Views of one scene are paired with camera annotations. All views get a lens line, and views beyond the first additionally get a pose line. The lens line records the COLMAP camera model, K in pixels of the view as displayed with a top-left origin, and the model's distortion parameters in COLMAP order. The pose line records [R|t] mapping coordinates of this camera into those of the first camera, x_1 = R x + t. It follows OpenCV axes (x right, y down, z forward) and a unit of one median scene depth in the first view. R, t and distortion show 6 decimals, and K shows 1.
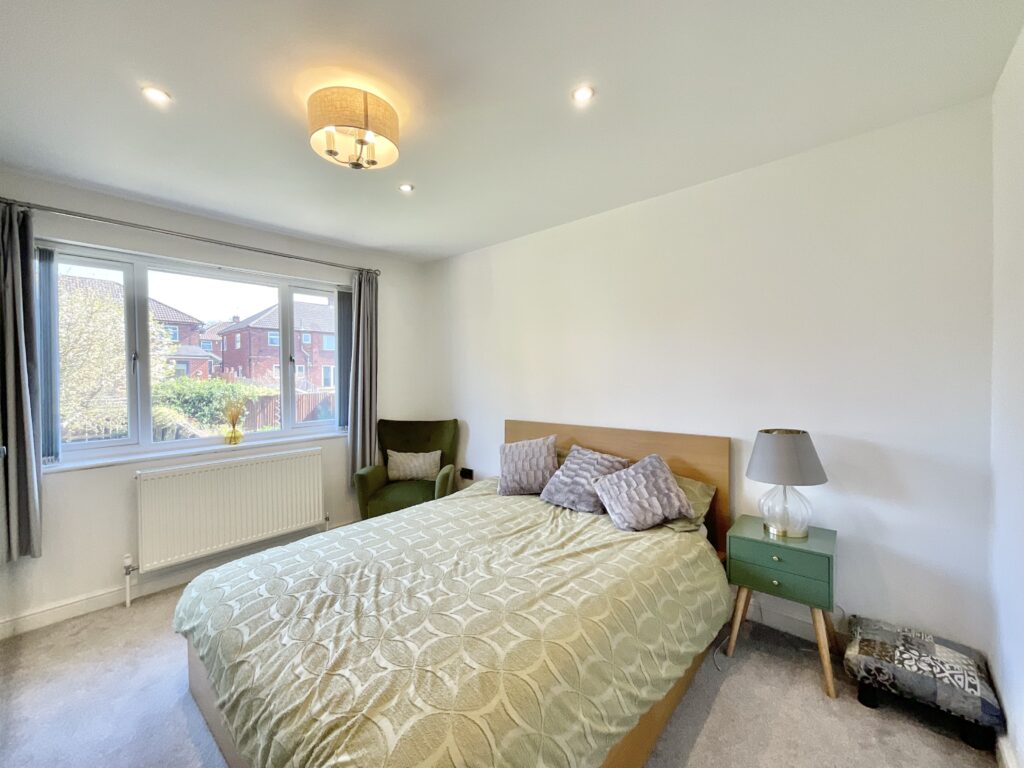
lens RADIAL K [[416.9, 0, 512.7], [0, 416.9, 379.0], [0, 0, 1]] dist [0.002779, 0.000591]
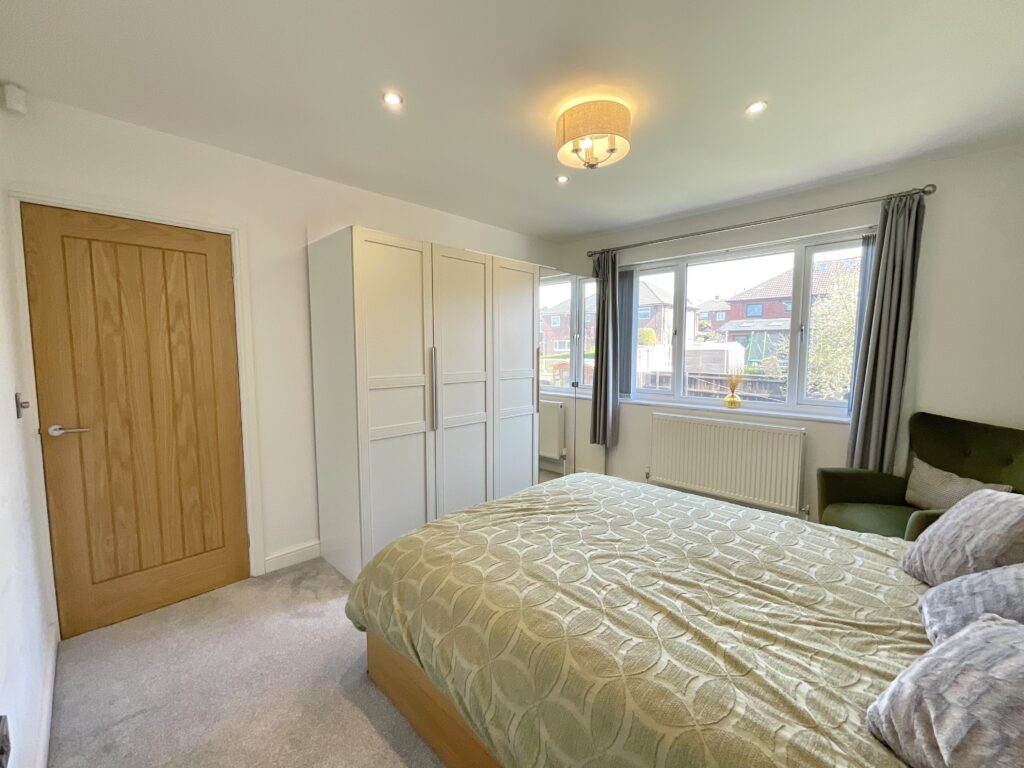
lens RADIAL K [[416.9, 0, 515.6], [0, 416.9, 384.7], [0, 0, 1]] dist [0.002779, 0.000591]
pose [[-0.033868, 0.093143, -0.995077, 0.664993], [-0.012509, 0.995530, 0.093612, -0.006212], [0.999348, 0.015618, -0.032552, 0.654630]]
